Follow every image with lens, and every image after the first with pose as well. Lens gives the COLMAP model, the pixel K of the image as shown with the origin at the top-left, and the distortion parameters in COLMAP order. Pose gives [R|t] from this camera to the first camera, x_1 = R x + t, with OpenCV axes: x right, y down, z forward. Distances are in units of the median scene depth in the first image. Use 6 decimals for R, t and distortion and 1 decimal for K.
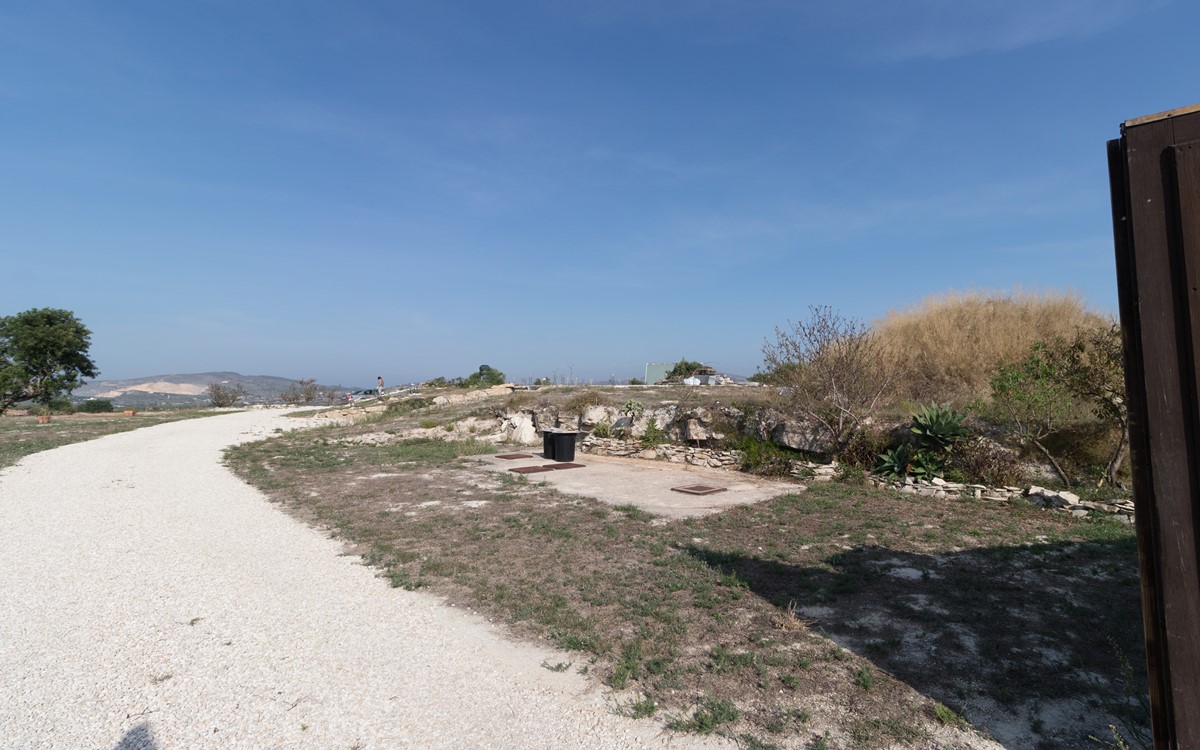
lens RADIAL K [[577.7, 0, 662.0], [0, 577.7, 335.5], [0, 0, 1]] dist [0.003685, 0.000580]
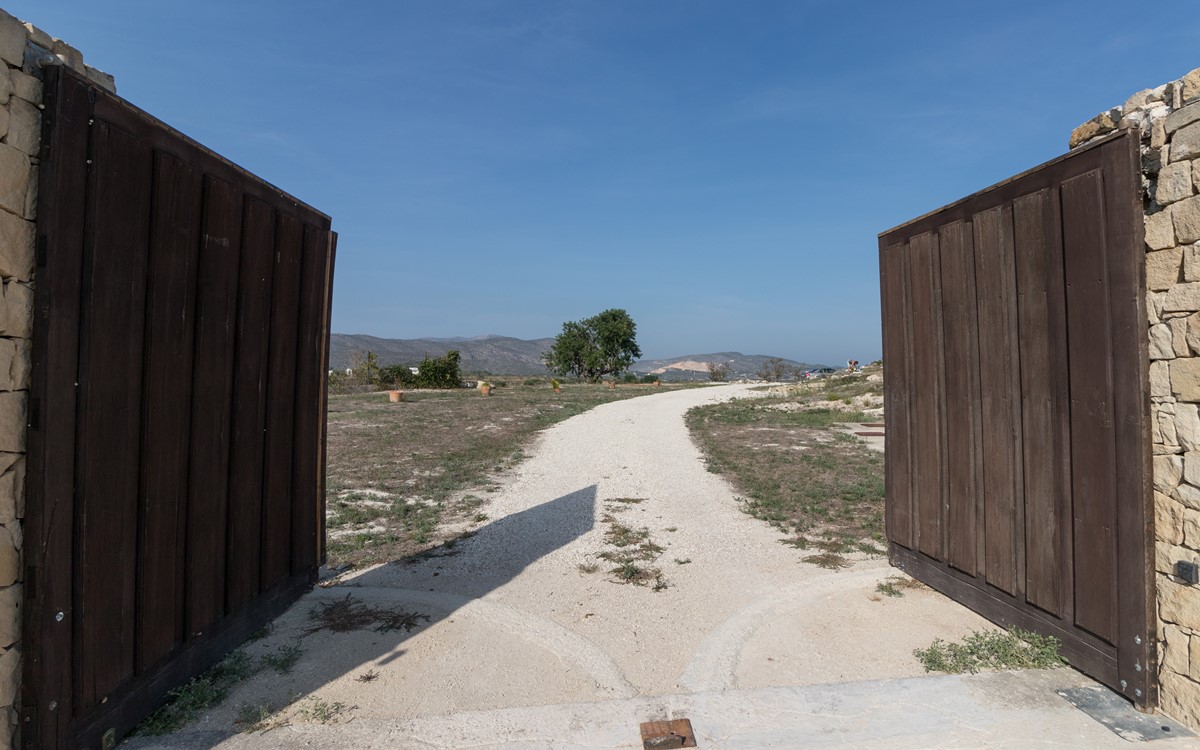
lens RADIAL K [[647.4, 0, 669.3], [0, 647.4, 348.8], [0, 0, 1]] dist [0.000564, -0.000152]
pose [[0.736682, -0.014052, -0.676093, 0.106452], [0.055759, 0.997642, 0.040021, -0.005793], [0.673937, -0.067181, 0.735728, -0.072870]]
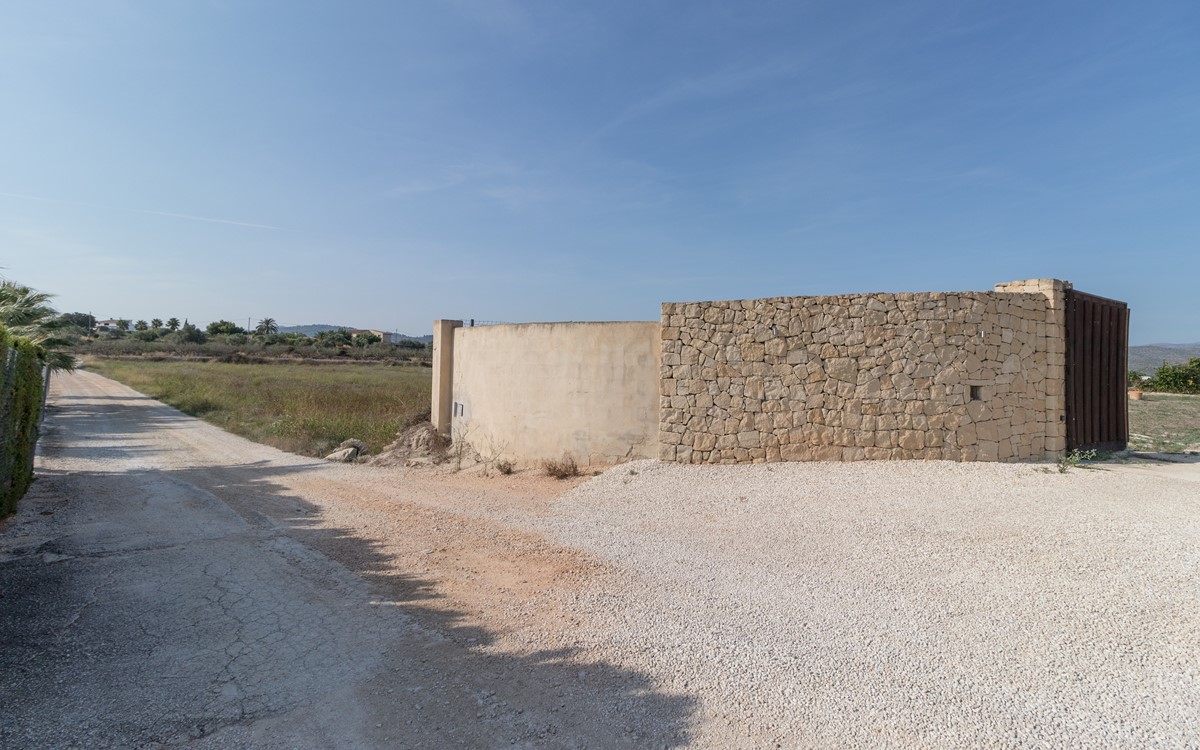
lens RADIAL K [[577.7, 0, 662.0], [0, 577.7, 335.5], [0, 0, 1]] dist [0.003685, 0.000580]
pose [[-0.237060, -0.049247, -0.970246, 0.285950], [0.063249, 0.995813, -0.065998, -0.009688], [0.969434, -0.077013, -0.232952, -0.170548]]
